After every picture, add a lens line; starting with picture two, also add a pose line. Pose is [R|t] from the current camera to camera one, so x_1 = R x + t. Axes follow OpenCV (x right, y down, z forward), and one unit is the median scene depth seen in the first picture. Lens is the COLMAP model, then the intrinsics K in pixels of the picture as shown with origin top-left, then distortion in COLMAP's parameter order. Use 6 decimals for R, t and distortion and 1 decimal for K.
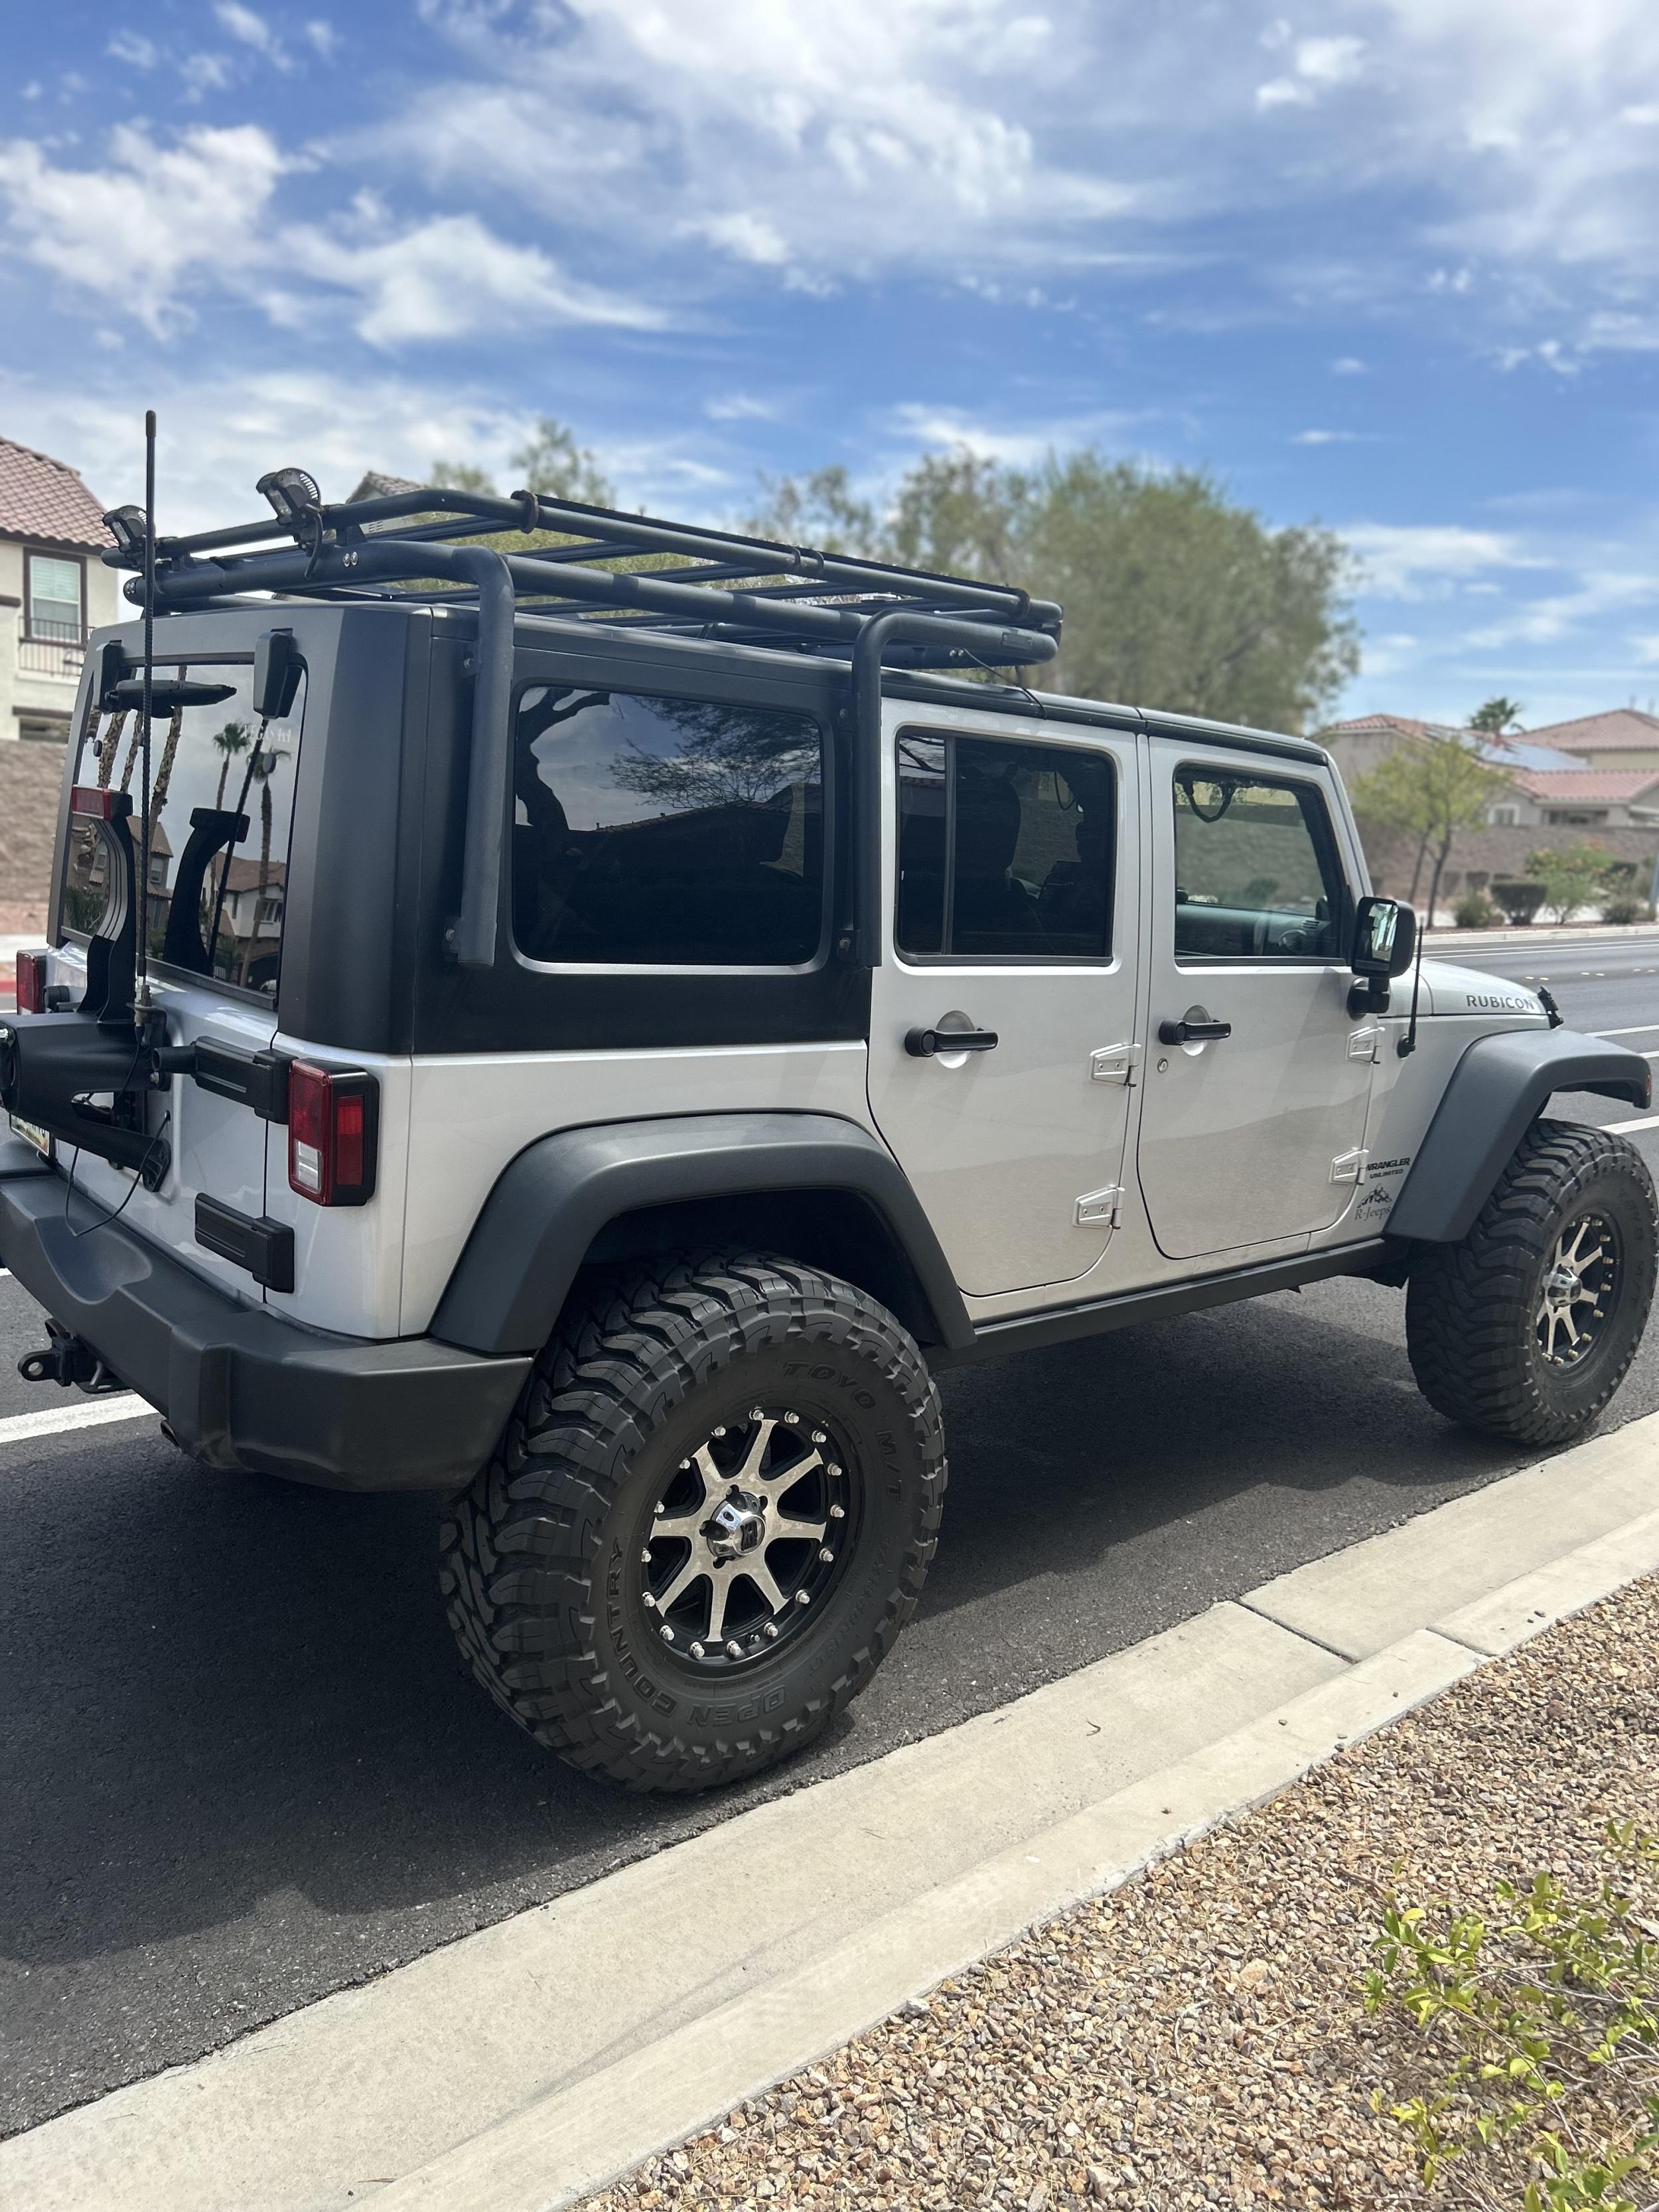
lens RADIAL K [[1660.3, 0, 841.5], [0, 1660.3, 1123.9], [0, 0, 1]] dist [0.043790, -0.057780]
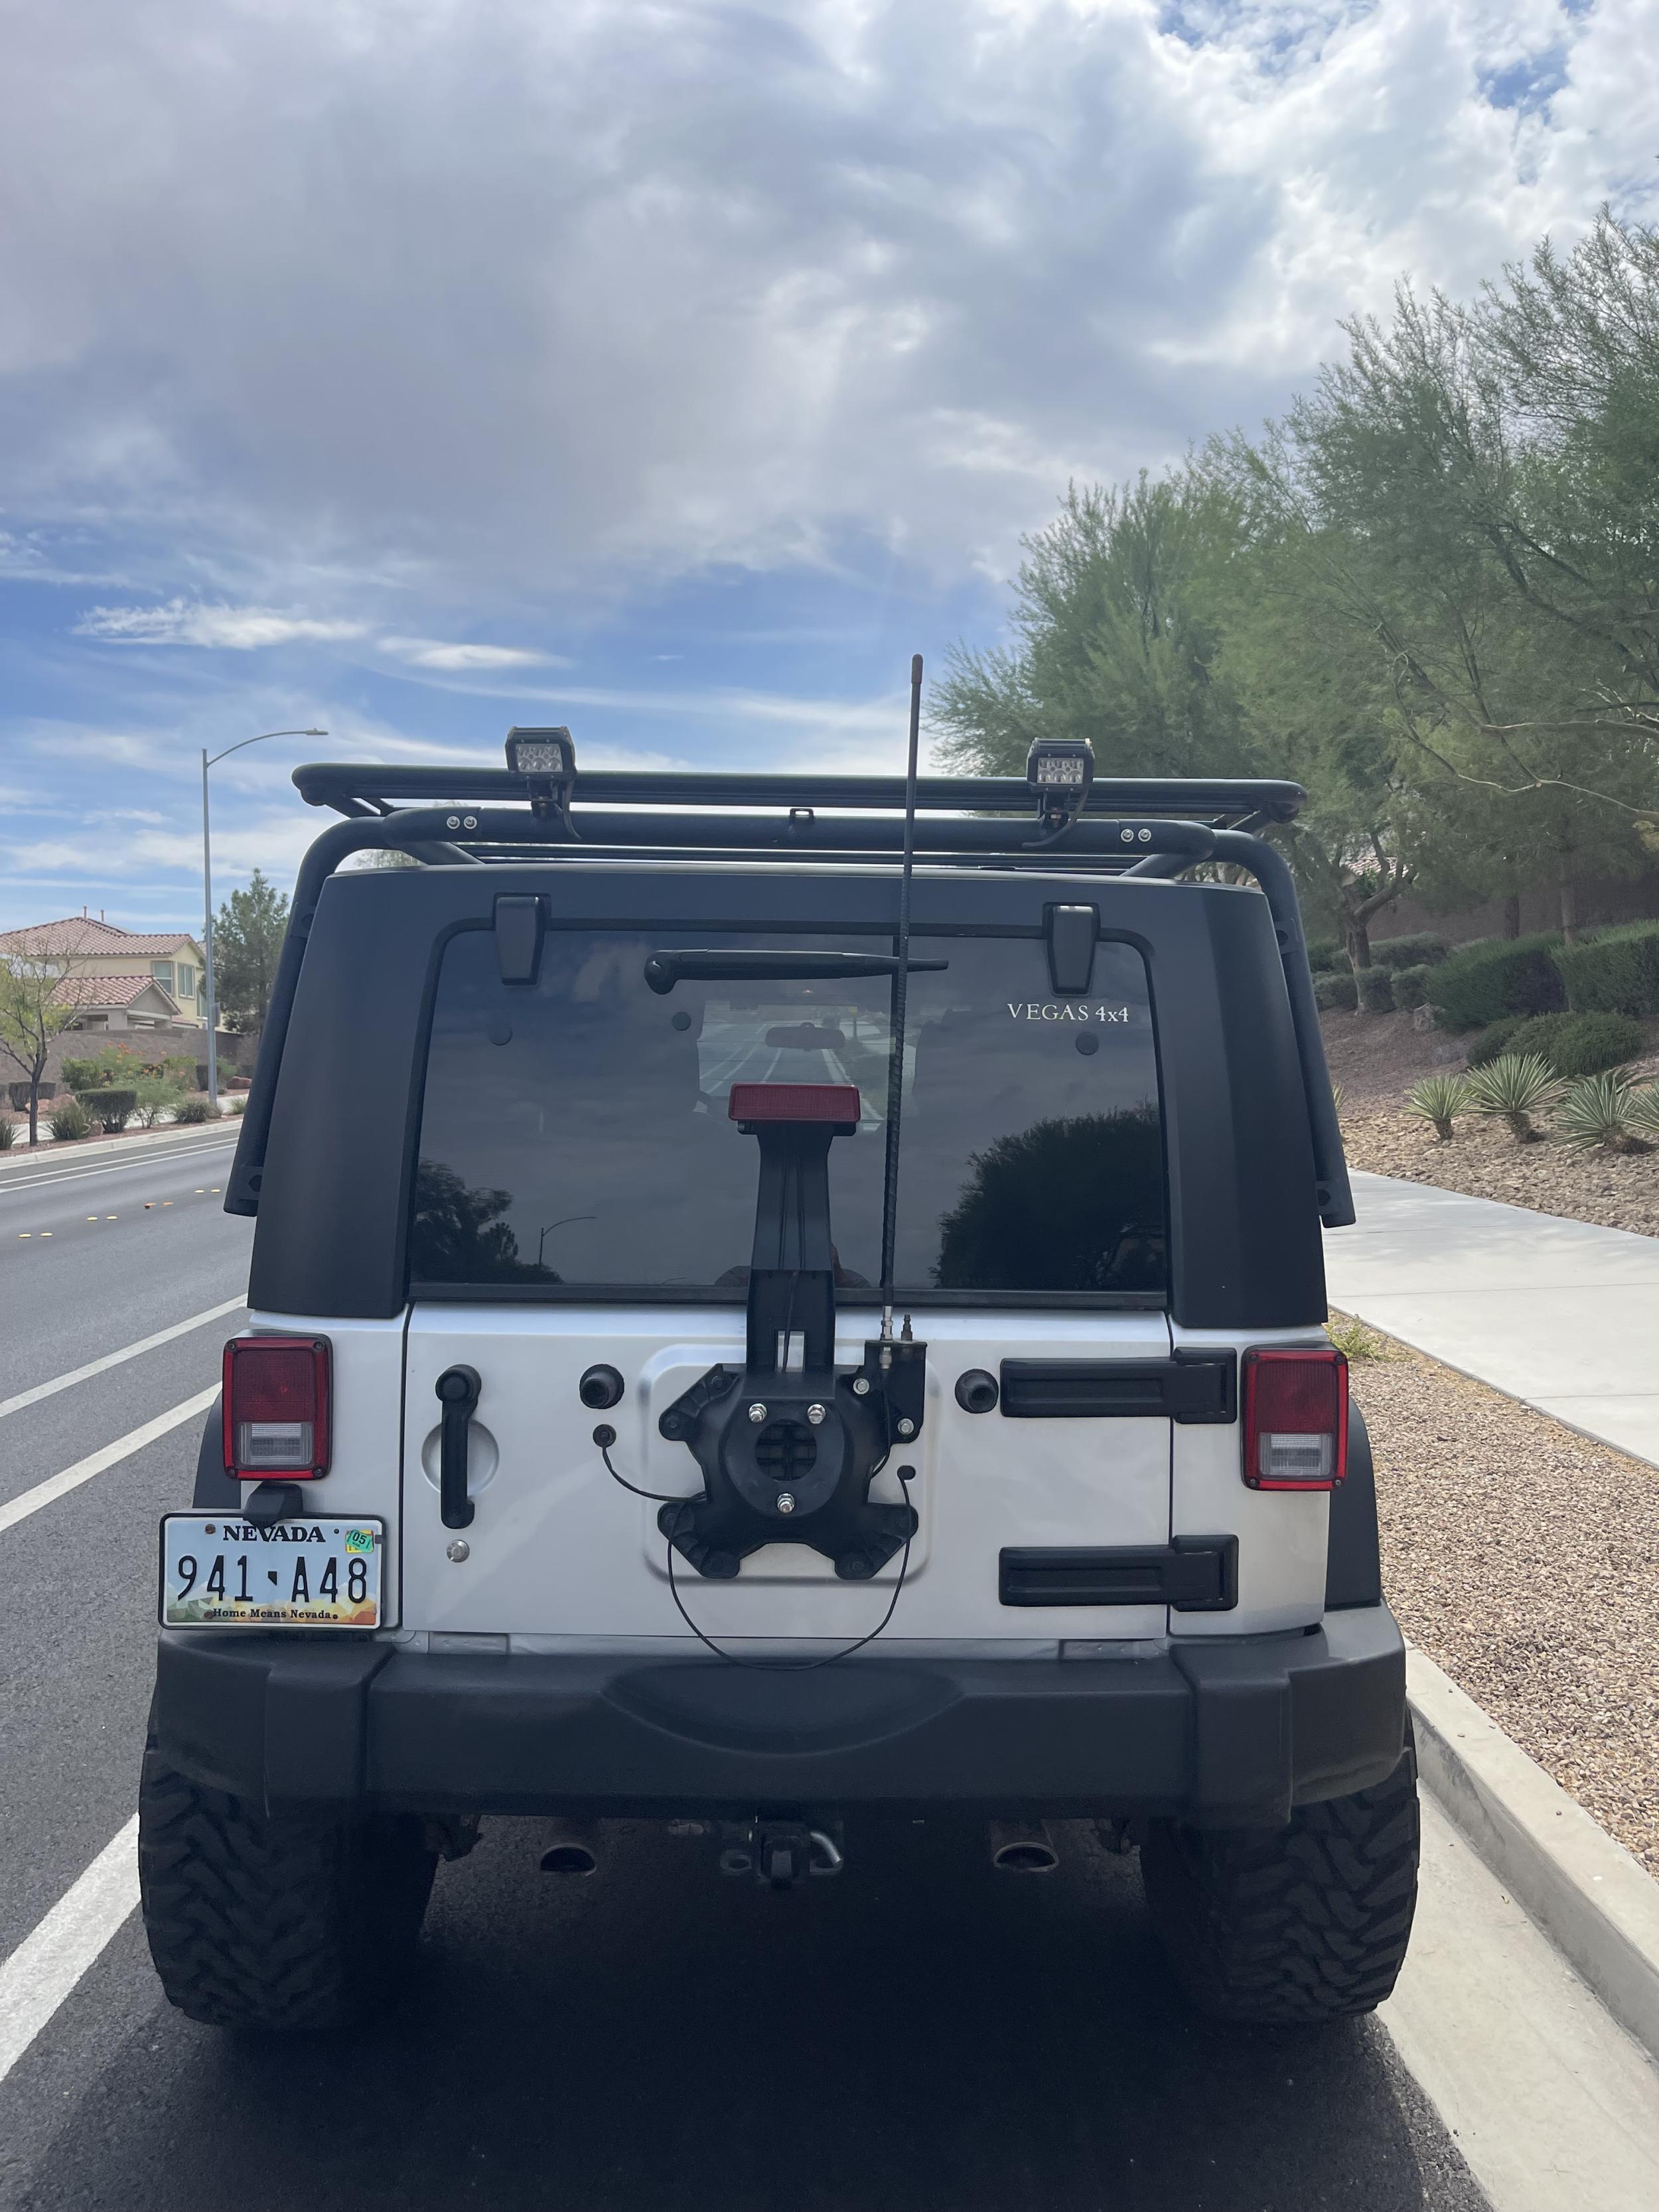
lens RADIAL K [[1669.9, 0, 833.1], [0, 1669.9, 1107.2], [0, 0, 1]] dist [0.016896, 0.004402]
pose [[0.630262, -0.077241, 0.772531, -0.986891], [0.175688, 0.983417, -0.045008, -0.142466], [-0.756243, 0.164091, 0.633380, 0.438987]]
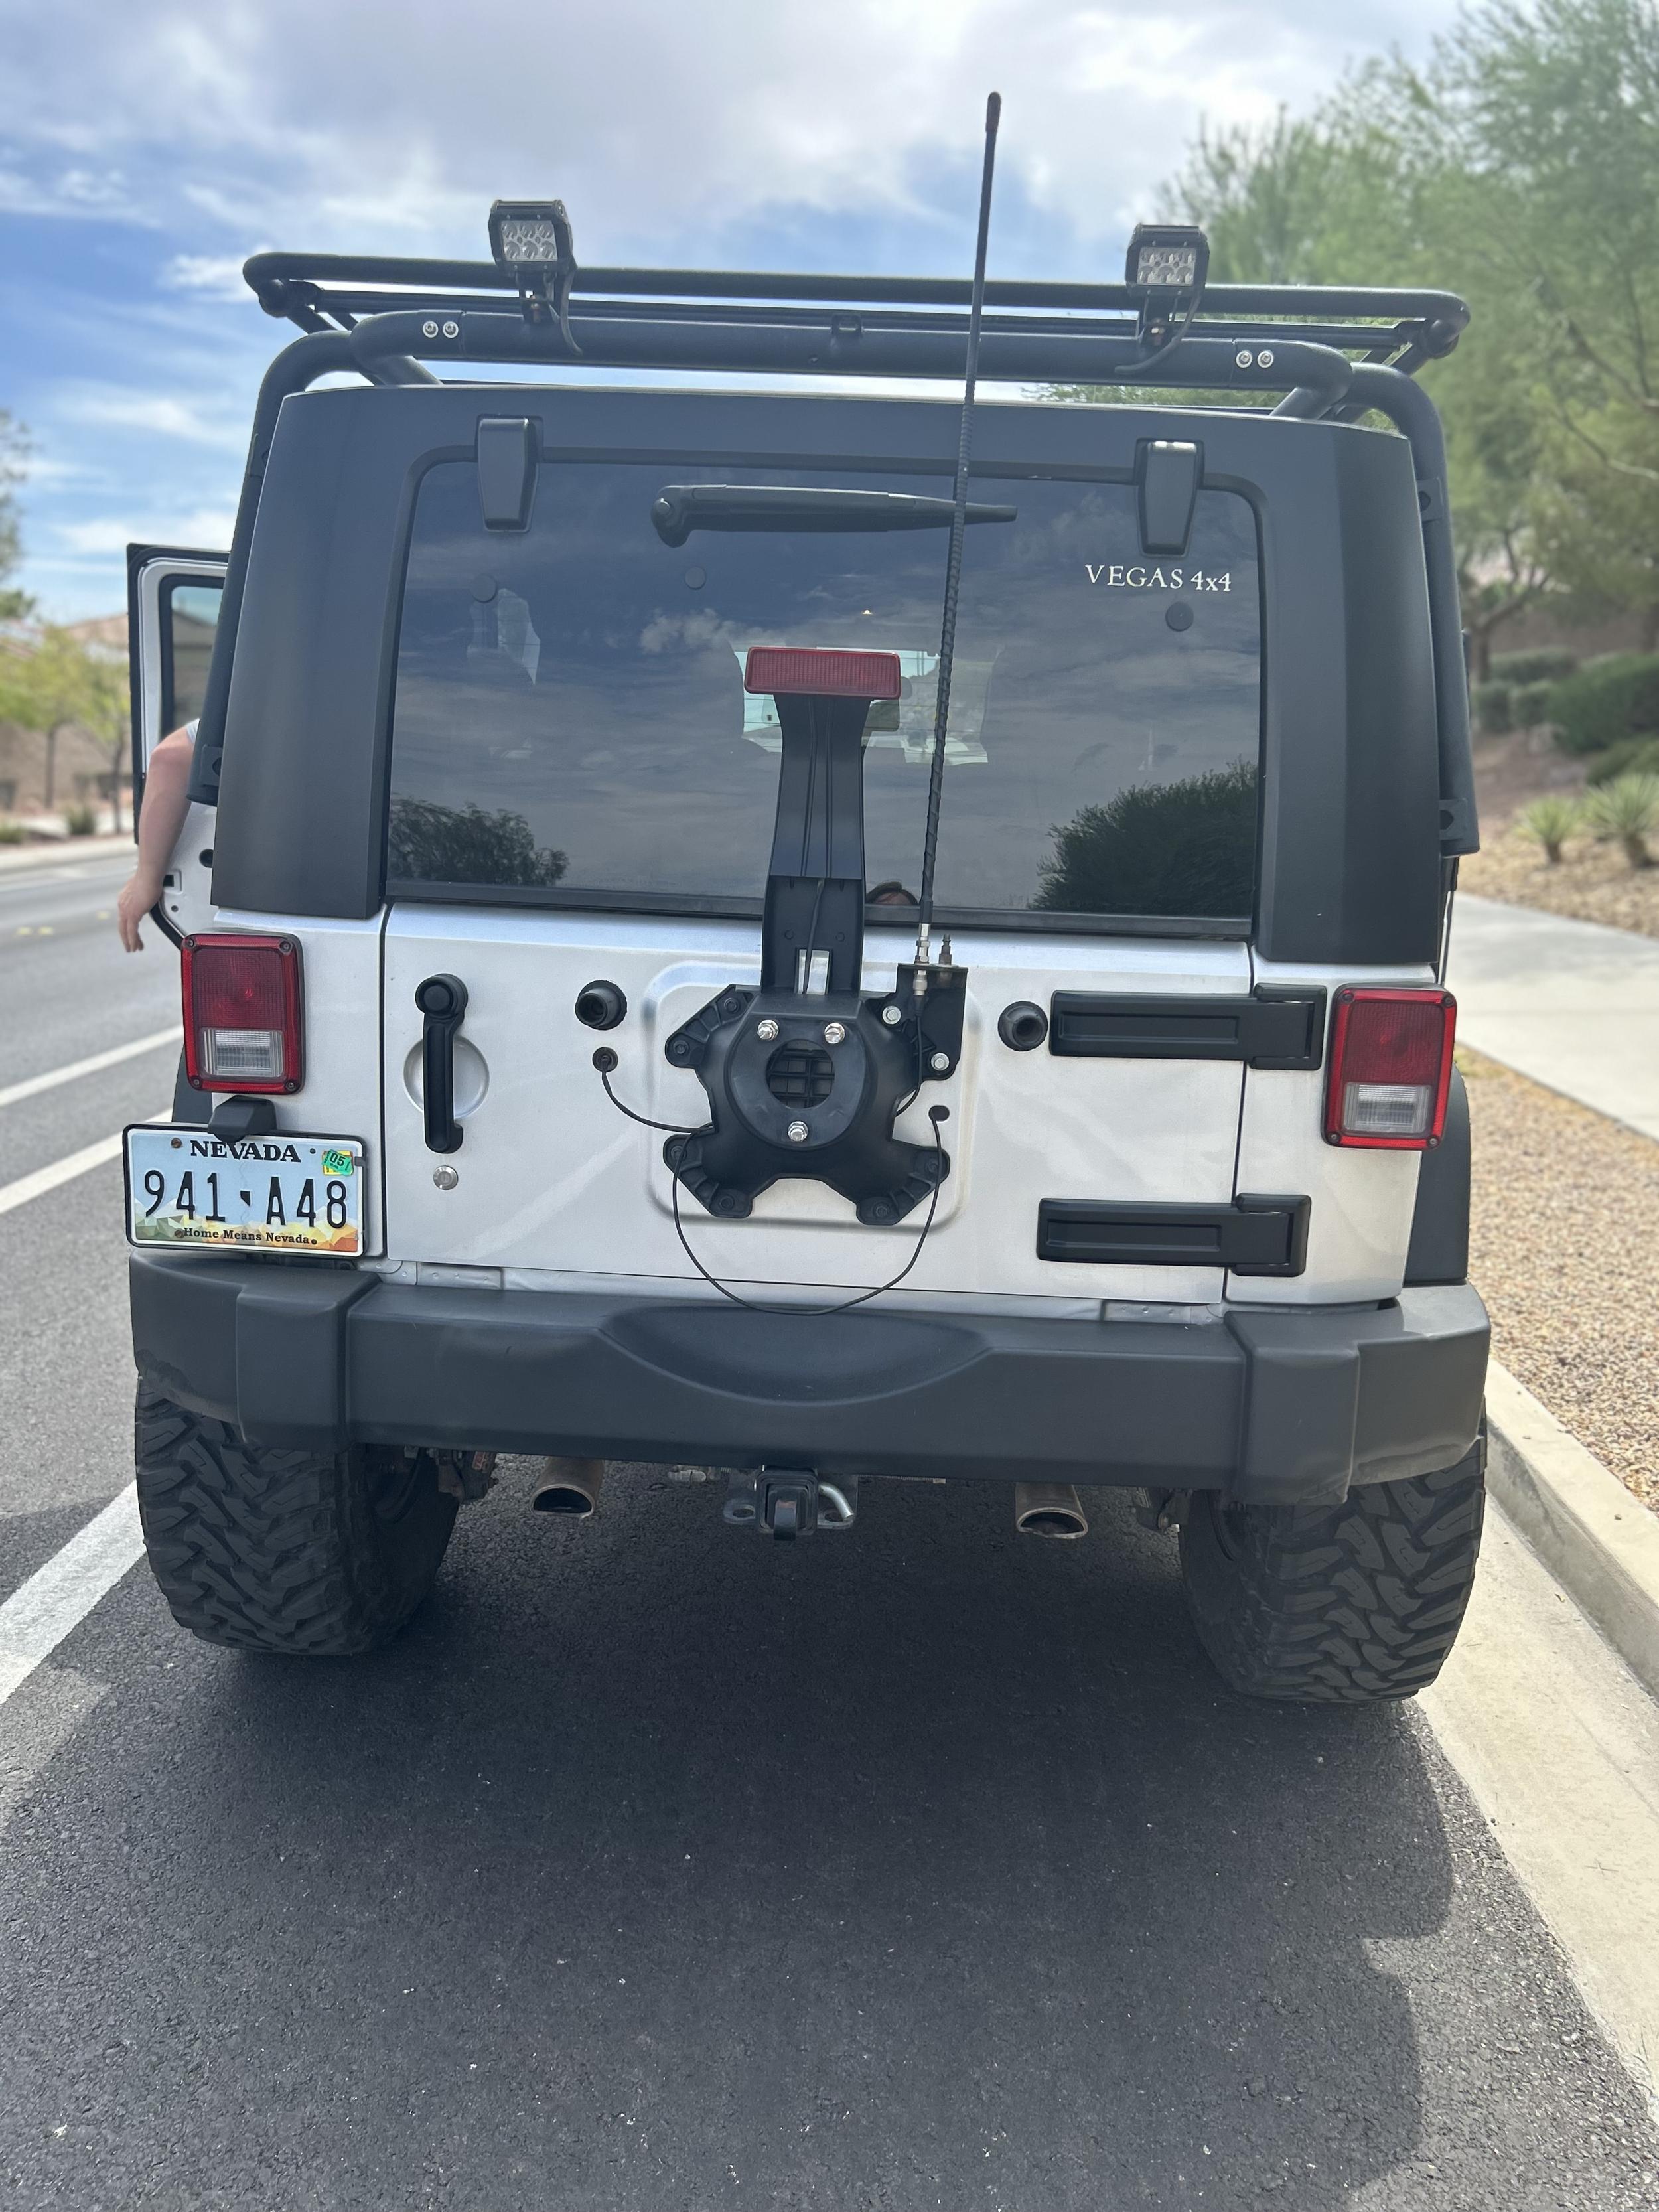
lens RADIAL K [[1658.0, 0, 816.4], [0, 1658.0, 1120.7], [0, 0, 1]] dist [0.063315, -0.095455]
pose [[0.676544, -0.187934, 0.712018, -0.905778], [0.146674, 0.981903, 0.119803, -0.091869], [-0.721648, 0.023382, 0.691865, 0.492309]]
